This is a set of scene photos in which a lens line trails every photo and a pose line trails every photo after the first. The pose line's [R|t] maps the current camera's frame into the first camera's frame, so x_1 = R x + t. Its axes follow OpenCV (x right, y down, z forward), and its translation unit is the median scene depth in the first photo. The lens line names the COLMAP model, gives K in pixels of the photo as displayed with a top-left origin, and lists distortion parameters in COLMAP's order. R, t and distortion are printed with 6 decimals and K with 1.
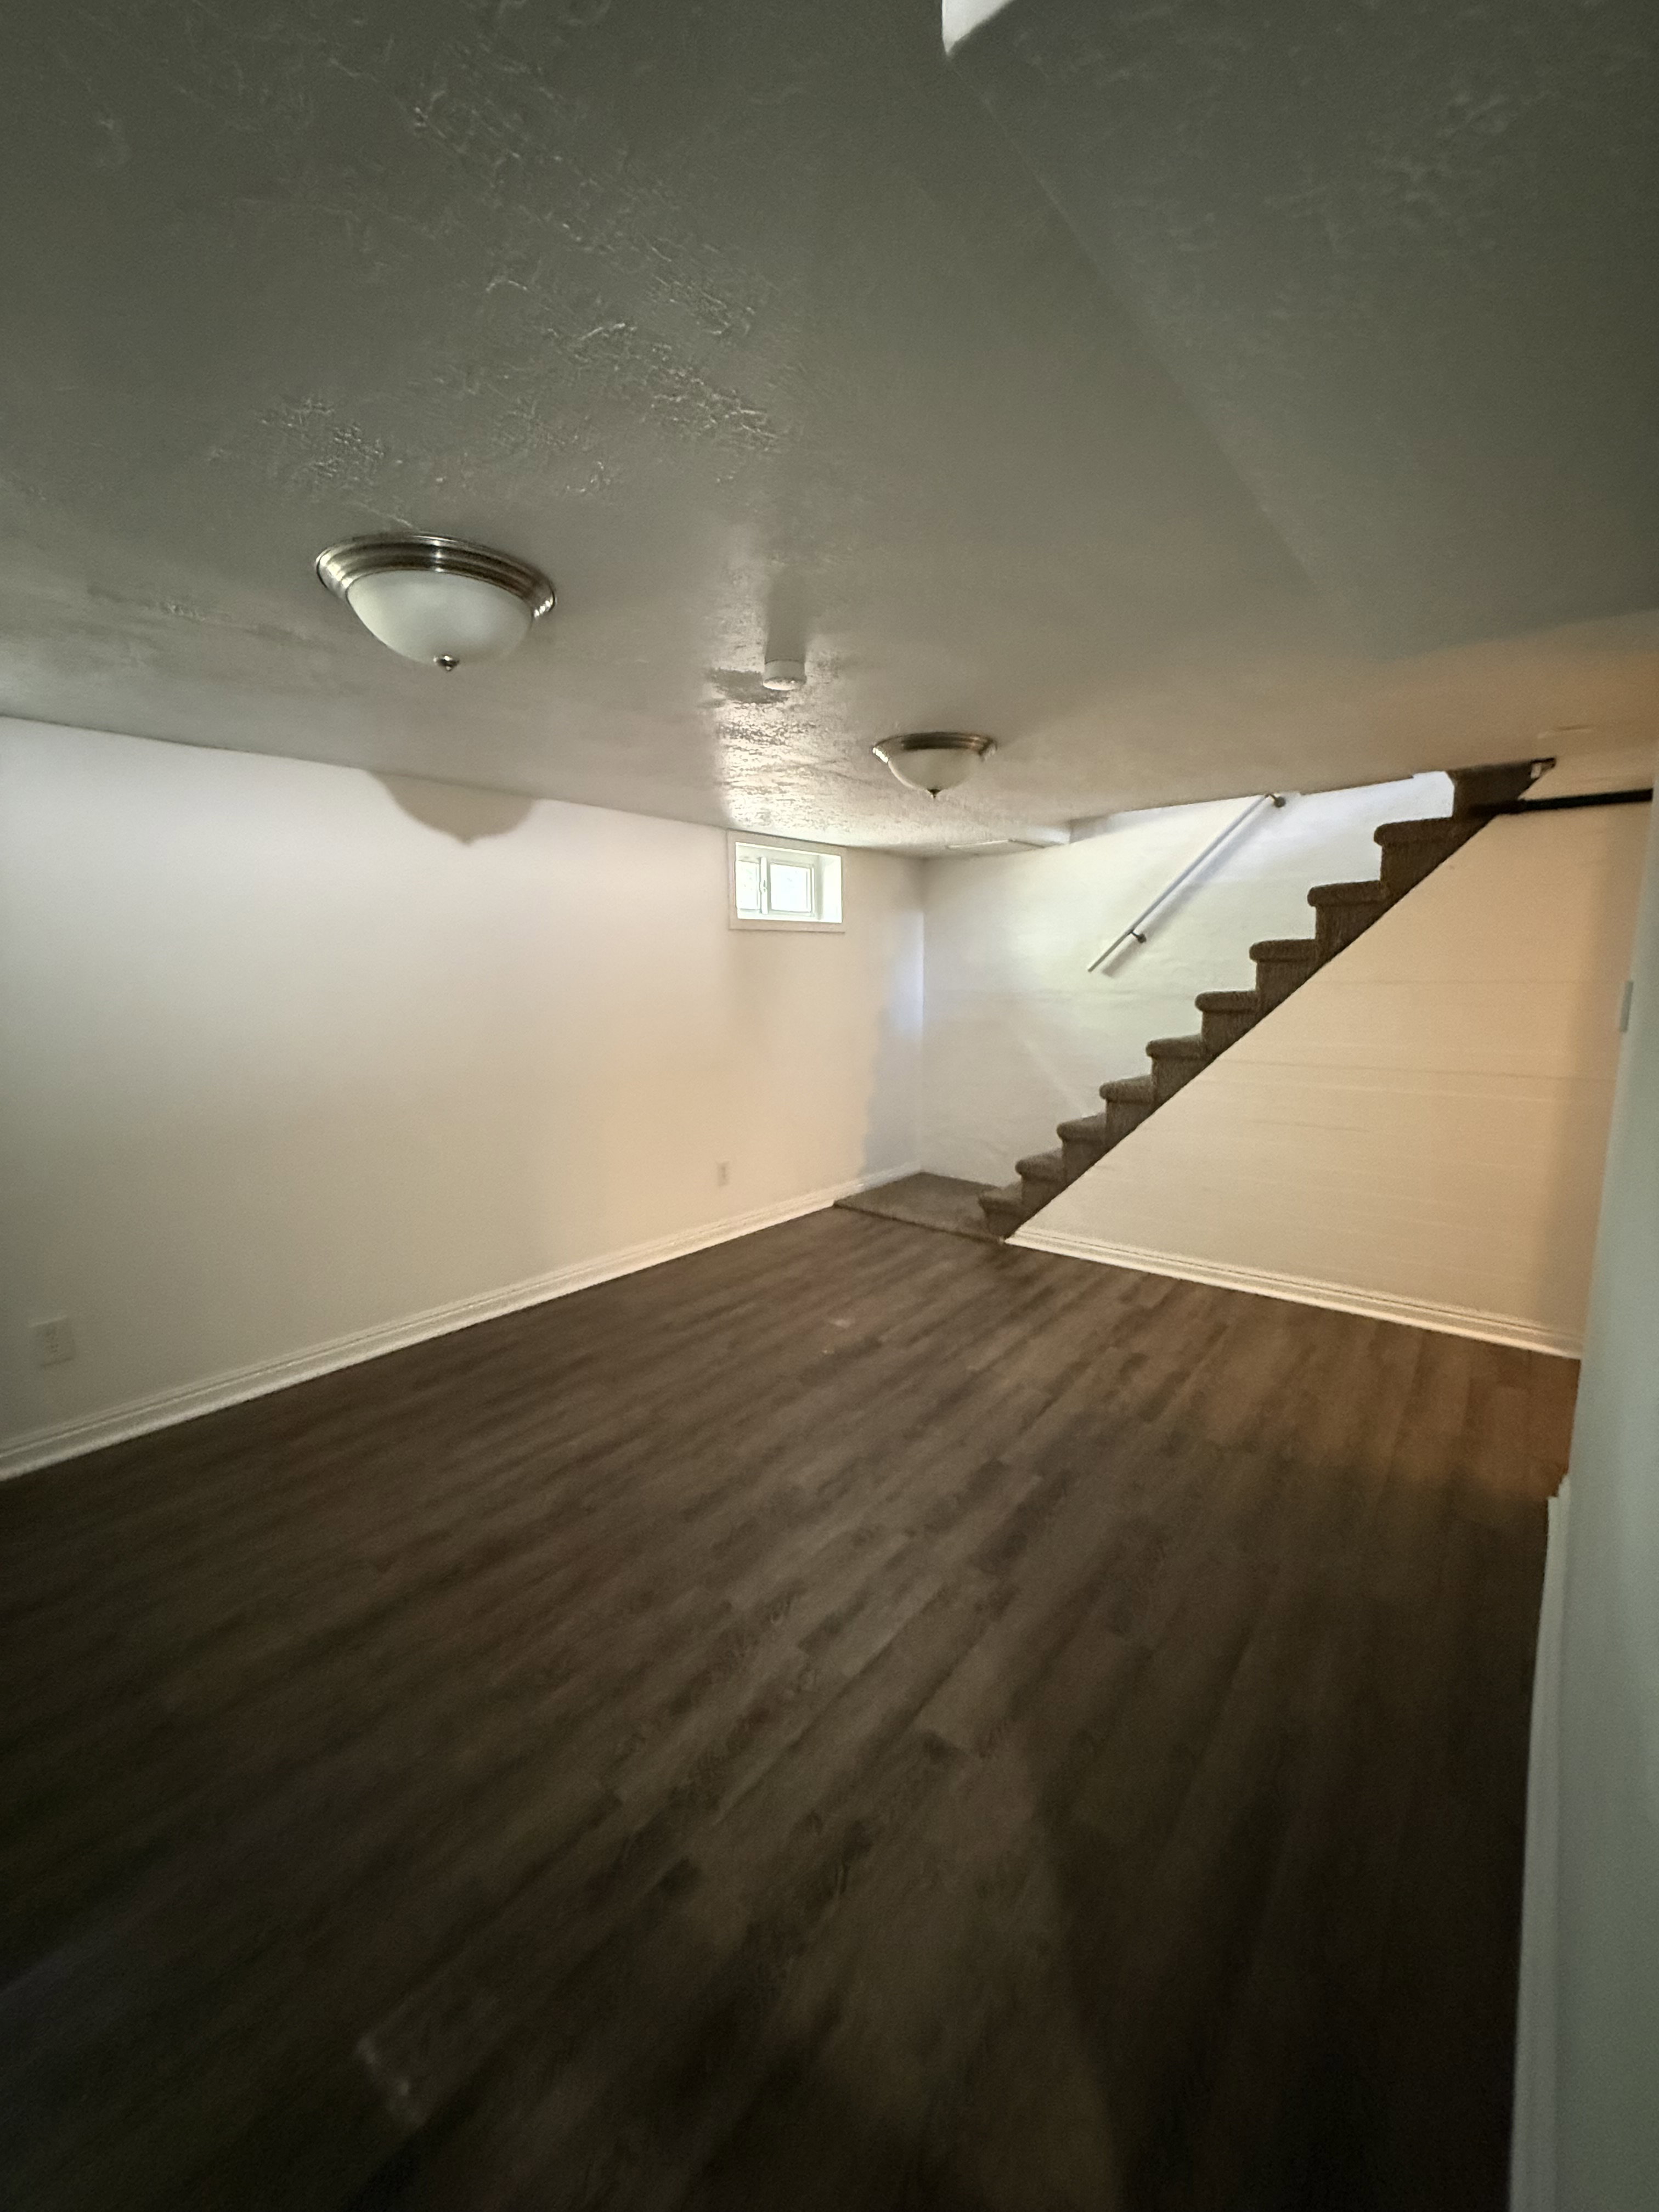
lens RADIAL K [[887.5, 0, 834.7], [0, 887.5, 1102.4], [0, 0, 1]] dist [0.003203, -0.000810]
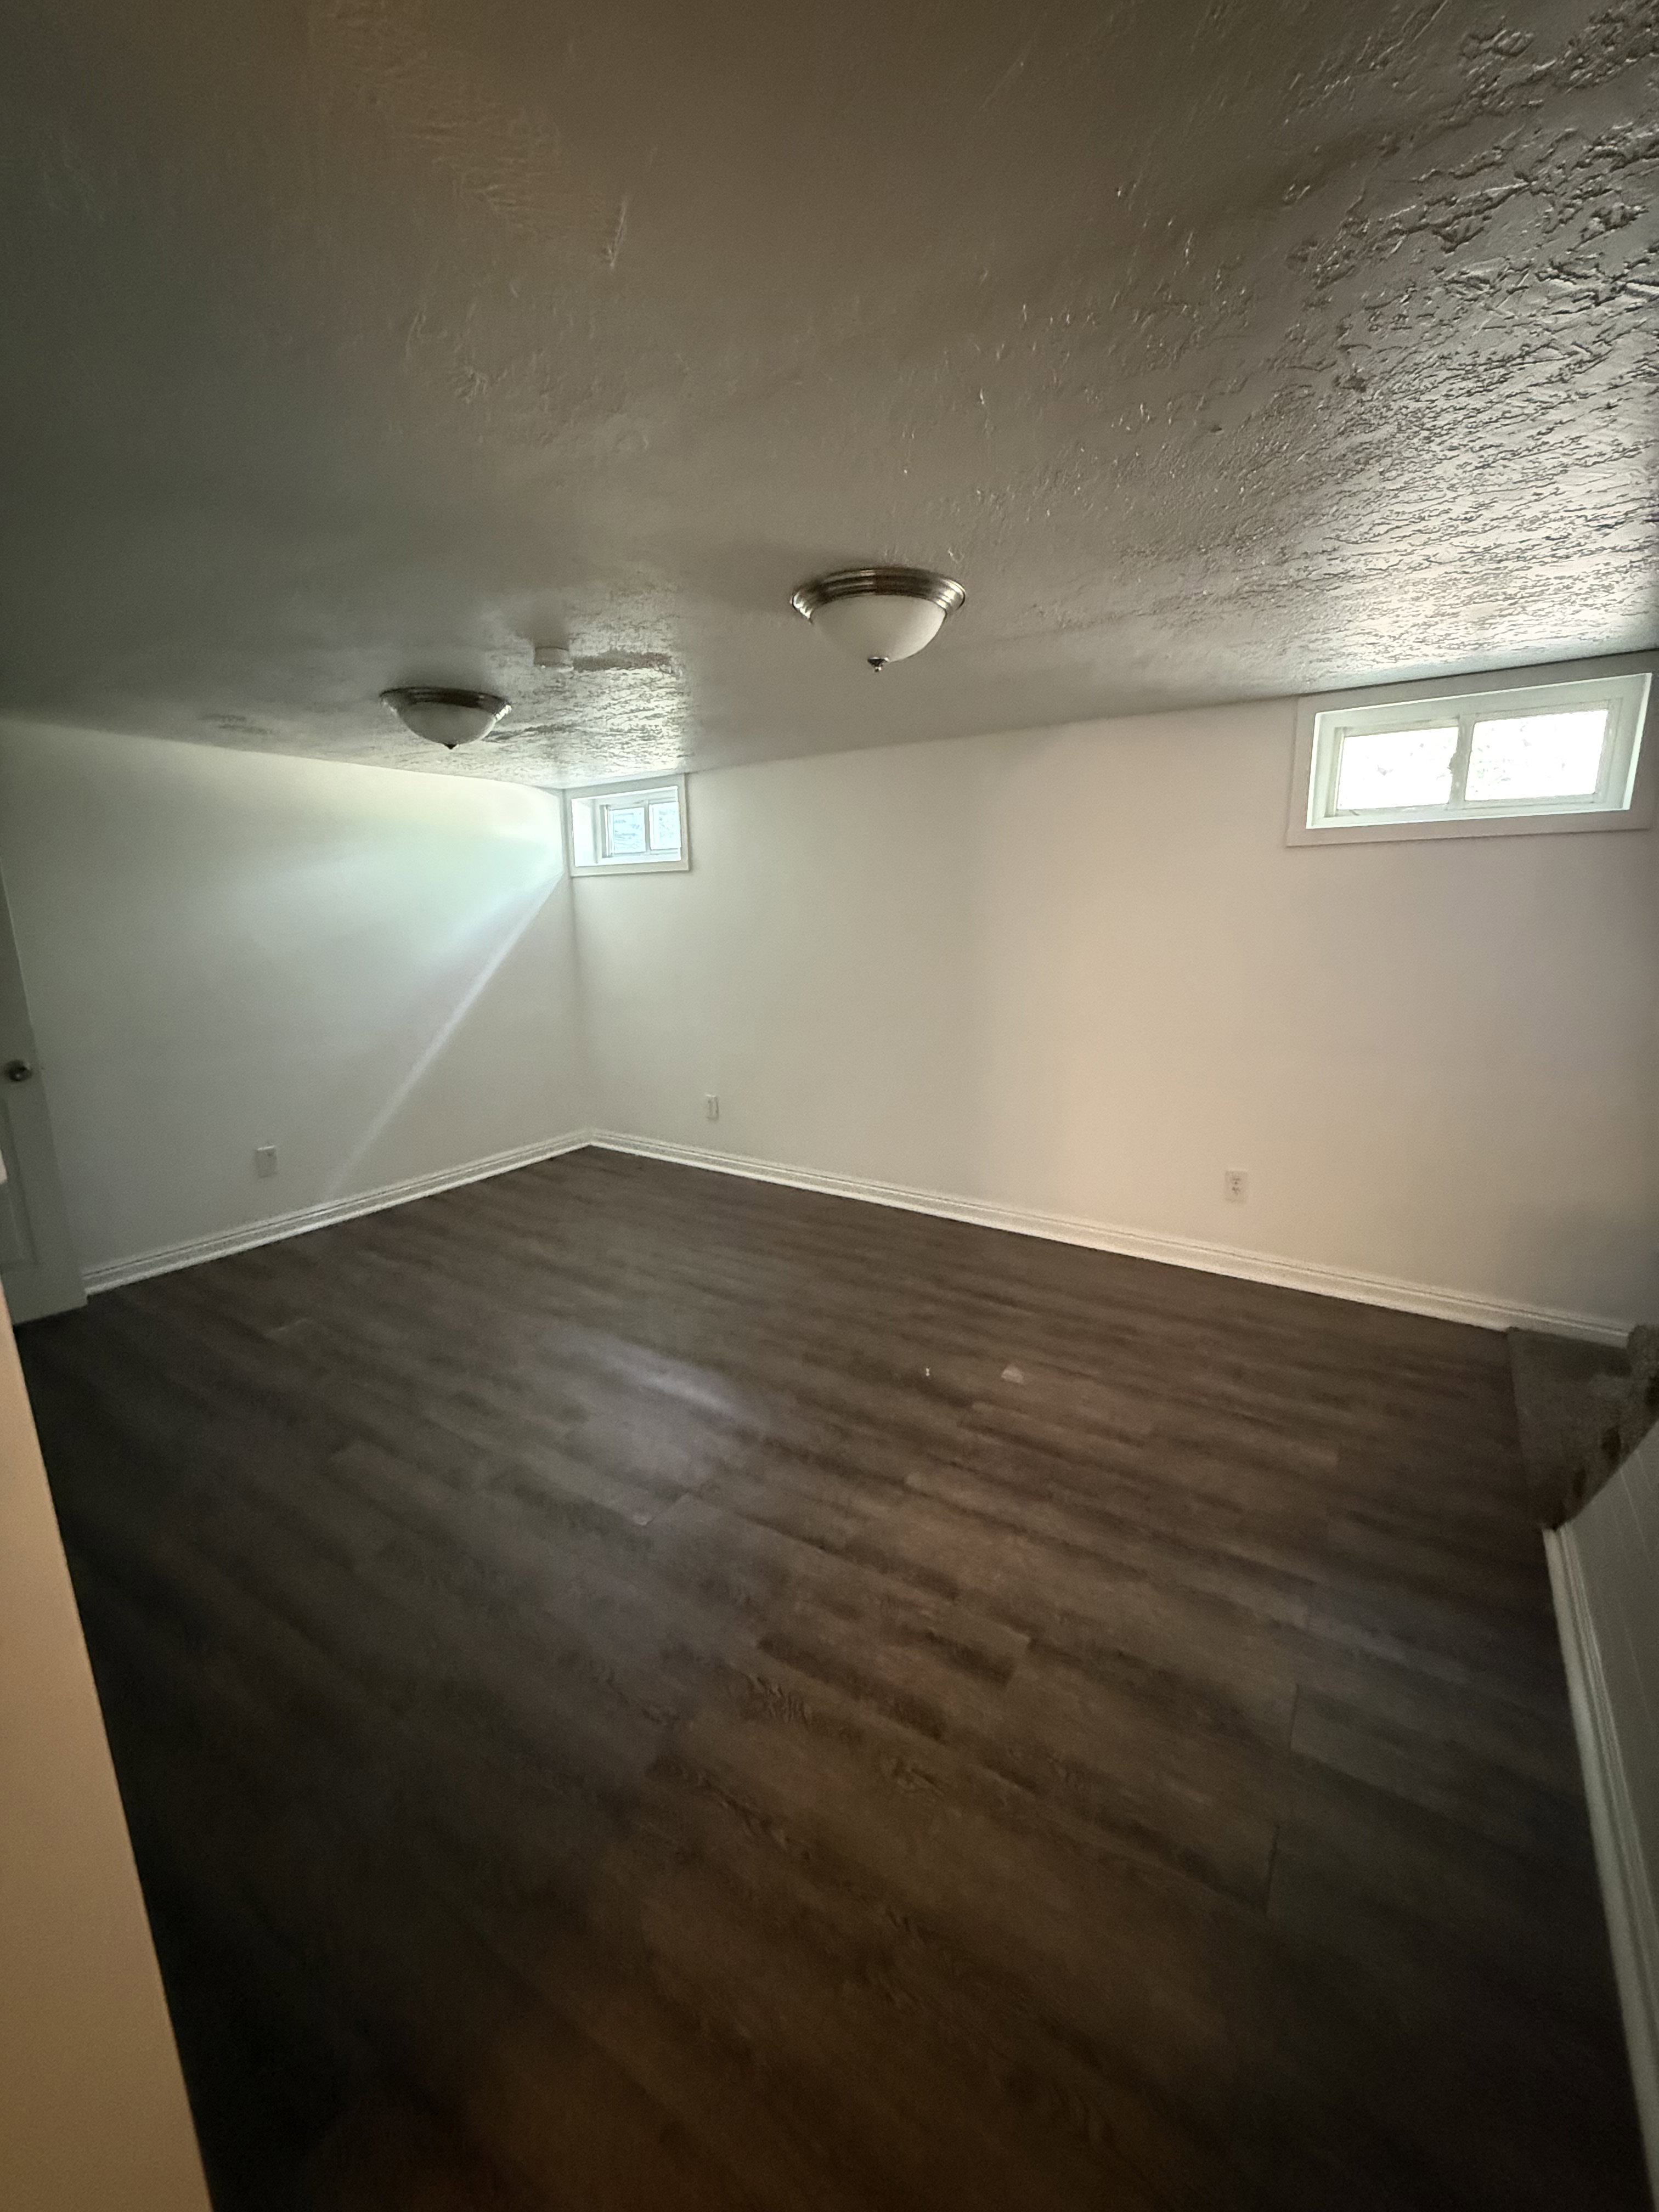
lens RADIAL K [[887.5, 0, 833.5], [0, 887.5, 1106.8], [0, 0, 1]] dist [0.003203, -0.000810]
pose [[0.085542, 0.224048, -0.970817, 0.722886], [-0.137006, 0.967777, 0.211274, -0.124454], [0.986870, 0.114935, 0.113482, 0.761583]]
